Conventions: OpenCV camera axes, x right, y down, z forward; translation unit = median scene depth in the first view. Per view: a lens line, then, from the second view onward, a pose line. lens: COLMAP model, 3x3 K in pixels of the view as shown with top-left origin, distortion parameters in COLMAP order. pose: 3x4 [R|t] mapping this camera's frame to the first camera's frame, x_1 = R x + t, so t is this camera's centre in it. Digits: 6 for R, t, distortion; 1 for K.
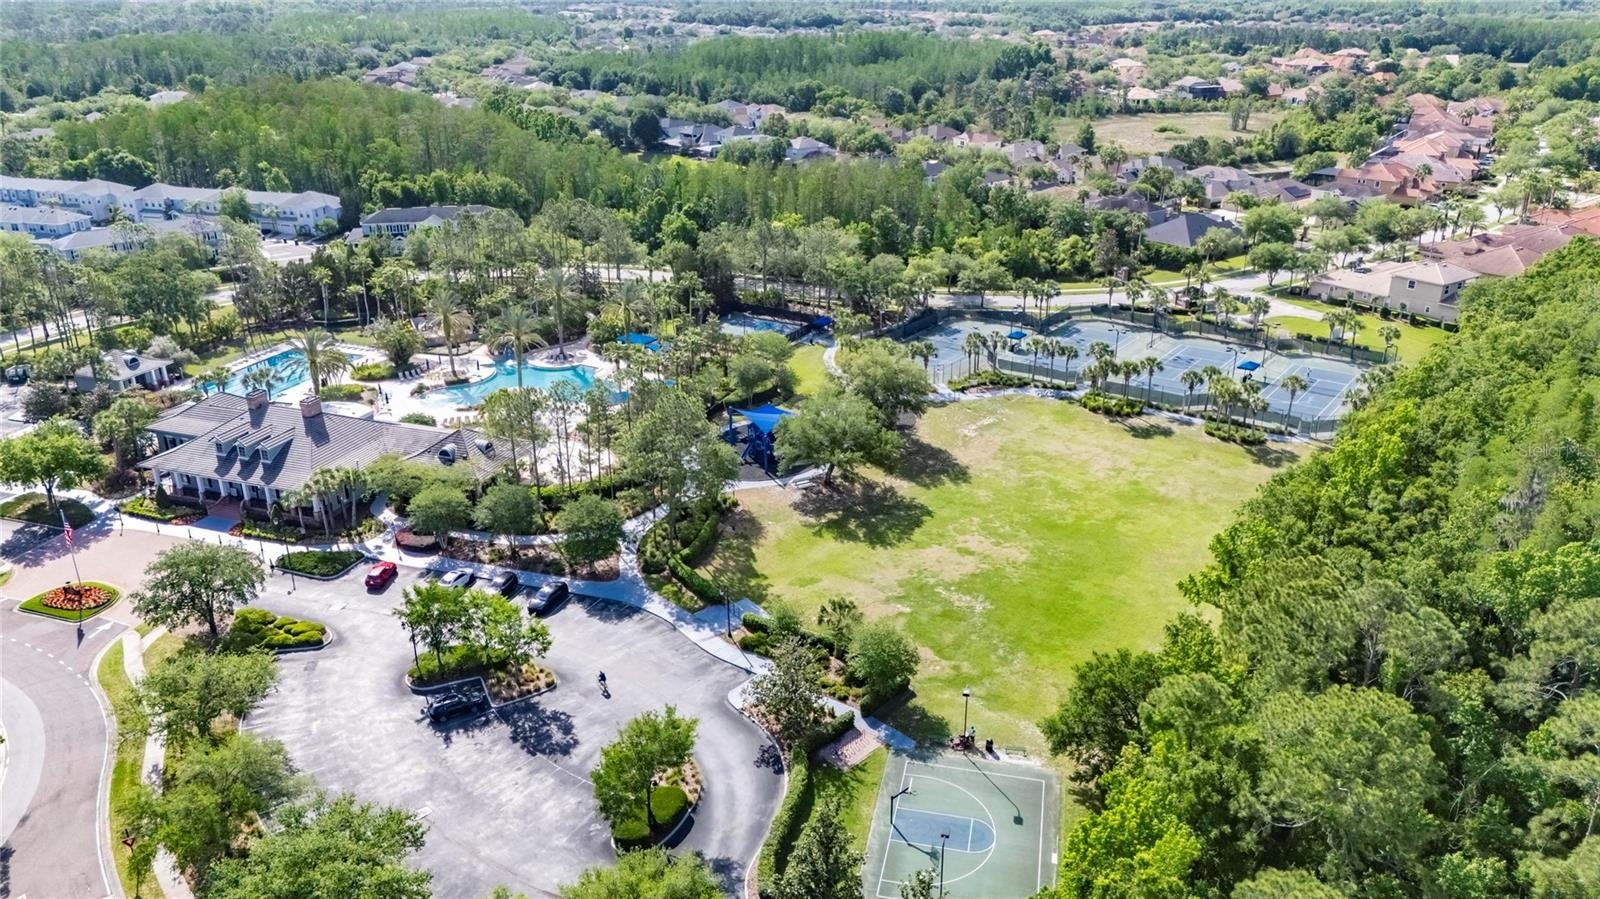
lens RADIAL K [[1173.2, 0, 806.2], [0, 1173.2, 449.8], [0, 0, 1]] dist [0.088958, 0.001541]
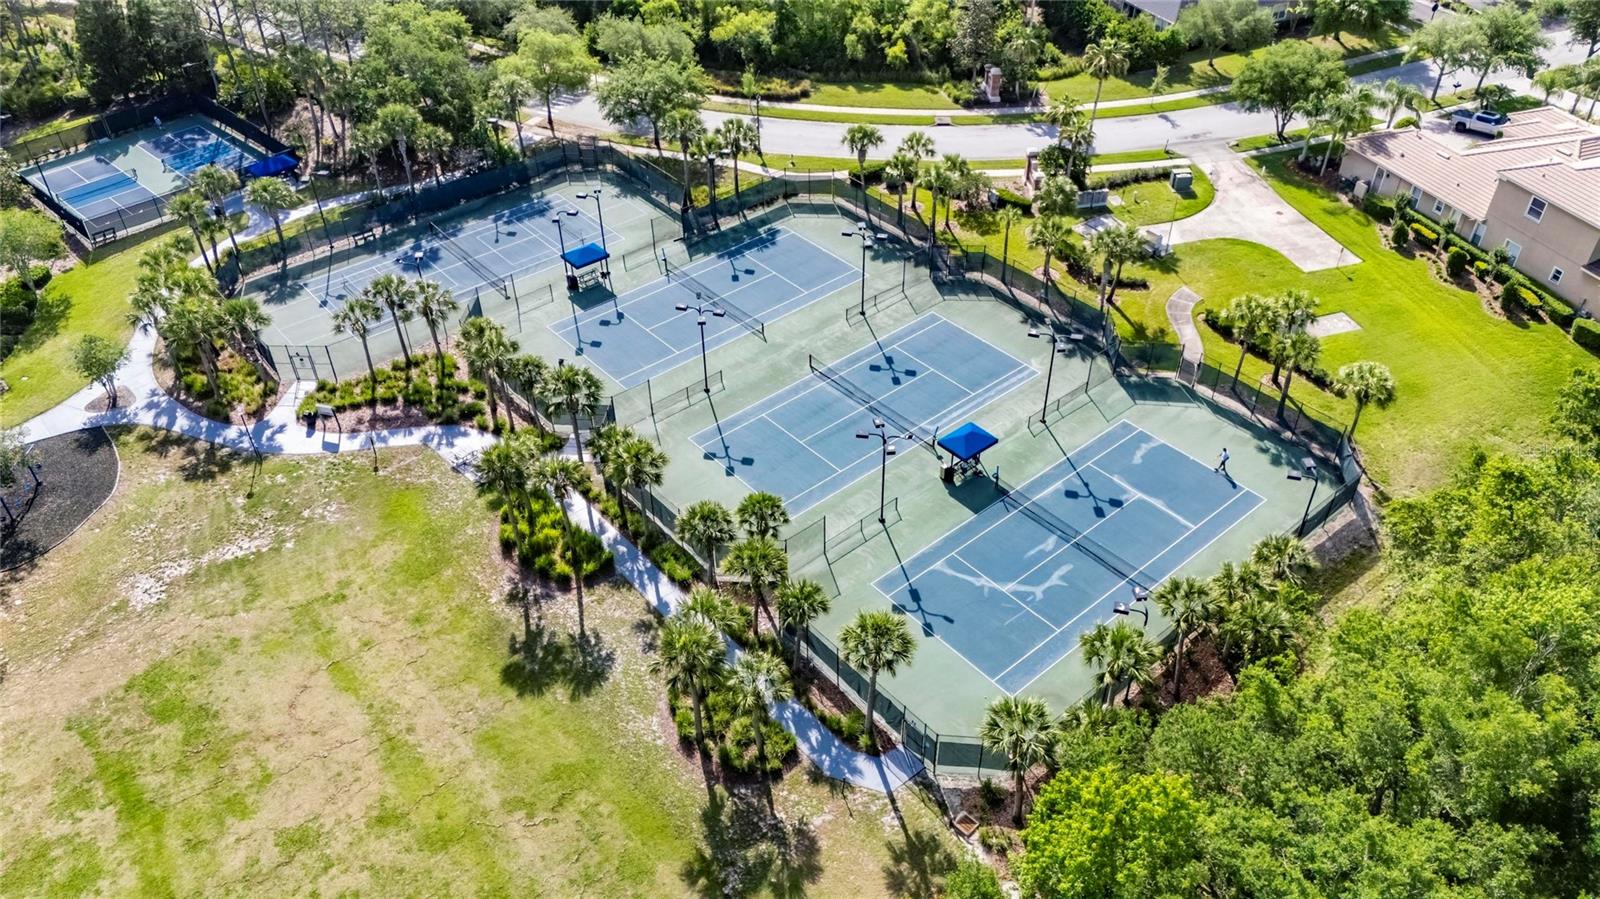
lens RADIAL K [[1173.2, 0, 806.2], [0, 1173.2, 449.8], [0, 0, 1]] dist [0.088958, 0.001541]
pose [[0.975181, 0.135940, -0.174761, 0.331098], [-0.079456, 0.951612, 0.296852, -0.157683], [0.206659, -0.275599, 0.938796, 0.512289]]
